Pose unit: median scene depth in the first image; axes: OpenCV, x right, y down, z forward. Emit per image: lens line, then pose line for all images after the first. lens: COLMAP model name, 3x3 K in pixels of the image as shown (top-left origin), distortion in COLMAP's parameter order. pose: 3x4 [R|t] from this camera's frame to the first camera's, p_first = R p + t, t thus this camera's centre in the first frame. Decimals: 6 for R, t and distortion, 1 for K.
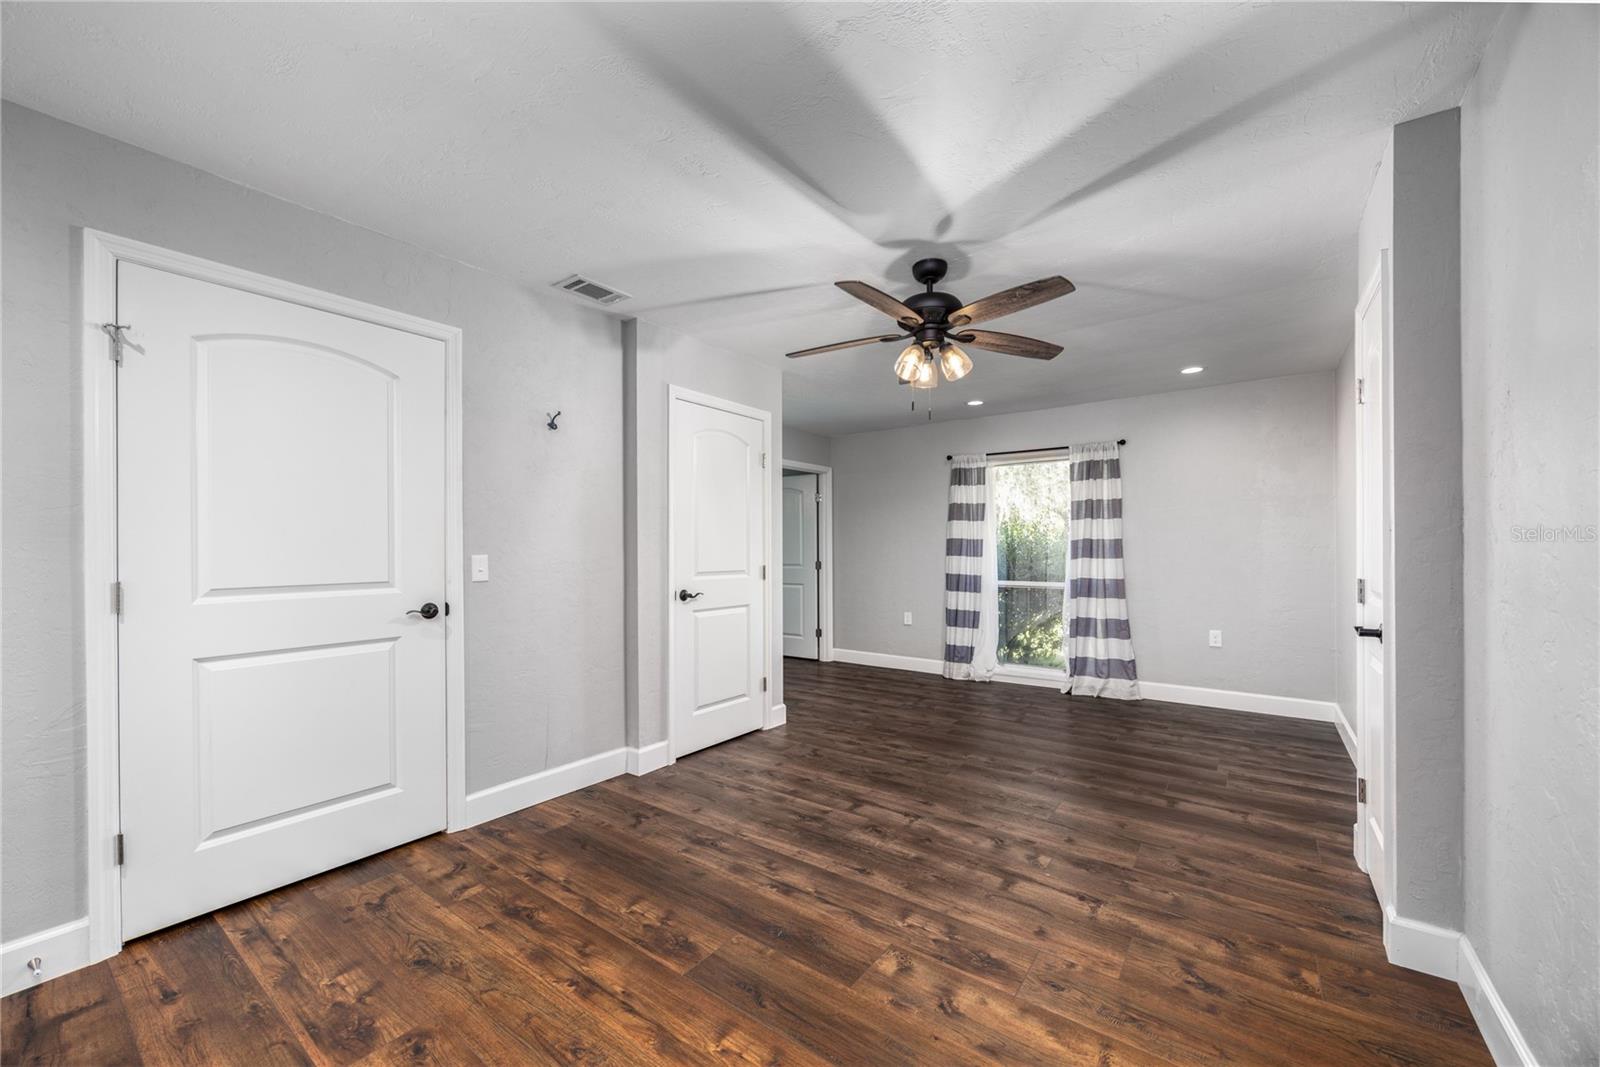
lens RADIAL K [[635.3, 0, 801.8], [0, 635.3, 535.8], [0, 0, 1]] dist [-0.002041, -0.000679]
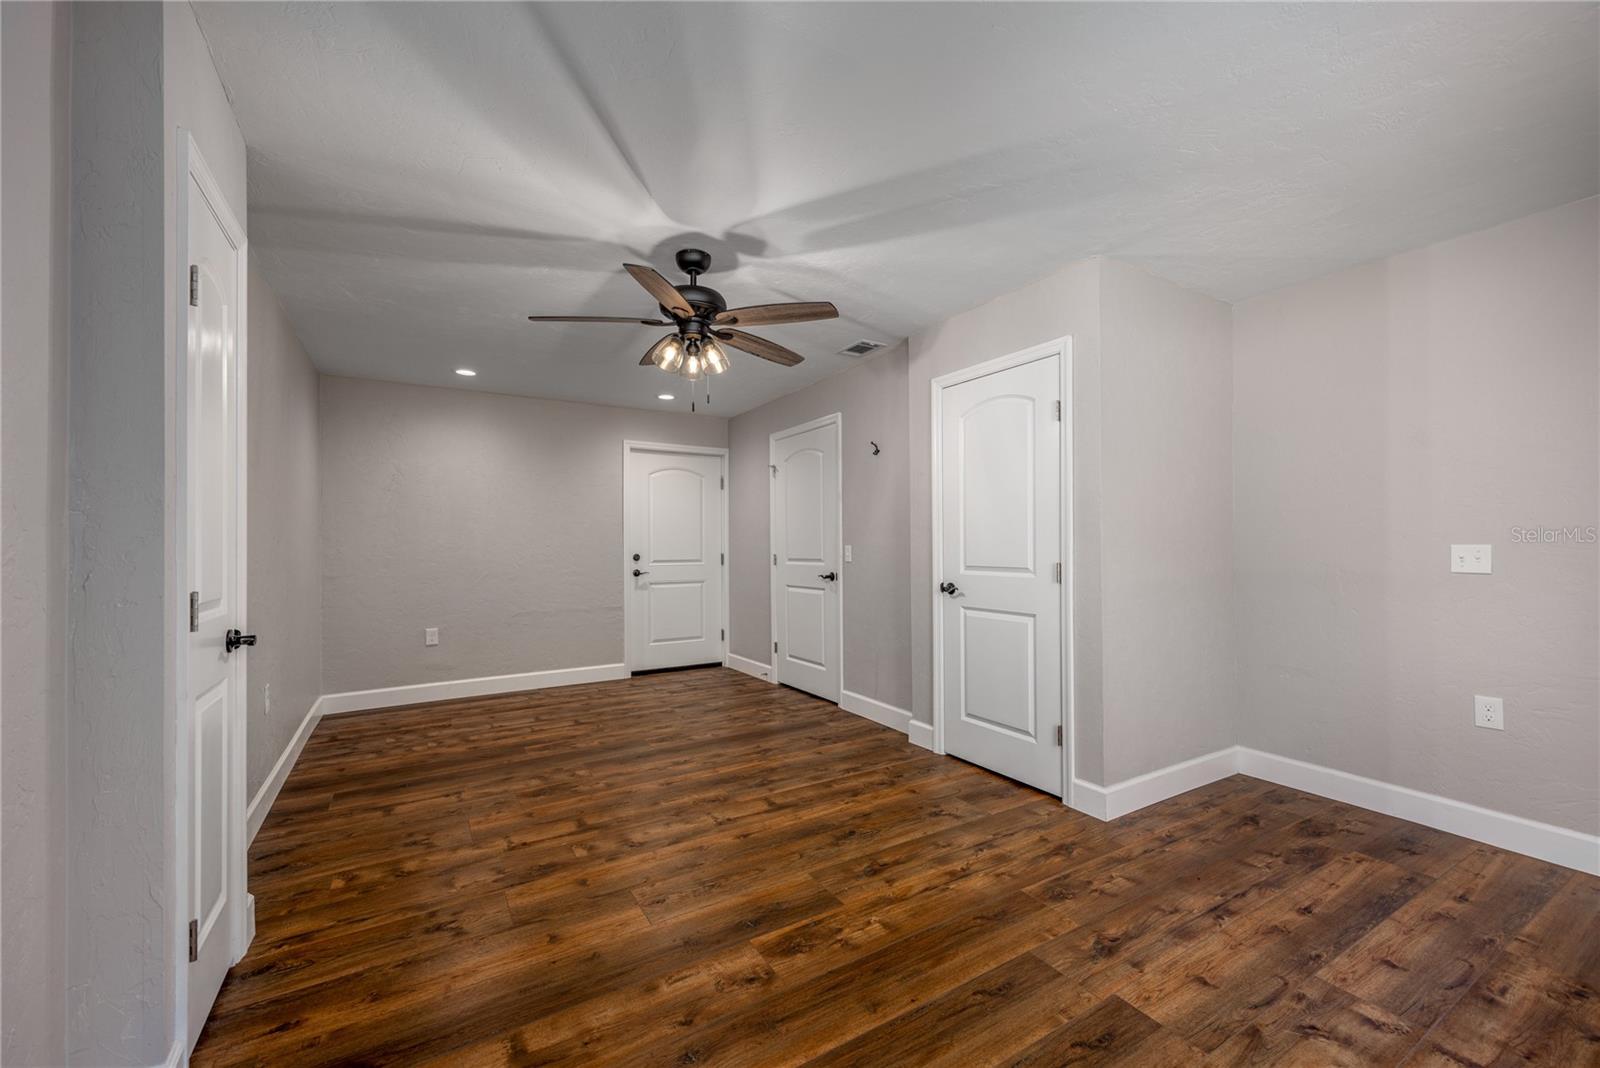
lens RADIAL K [[635.3, 0, 793.6], [0, 635.3, 529.9], [0, 0, 1]] dist [-0.002041, -0.000679]
pose [[-0.403620, -0.016094, -0.914785, 1.043956], [0.027609, 0.999176, -0.029760, 0.034574], [0.914510, -0.037268, -0.402843, 1.540351]]
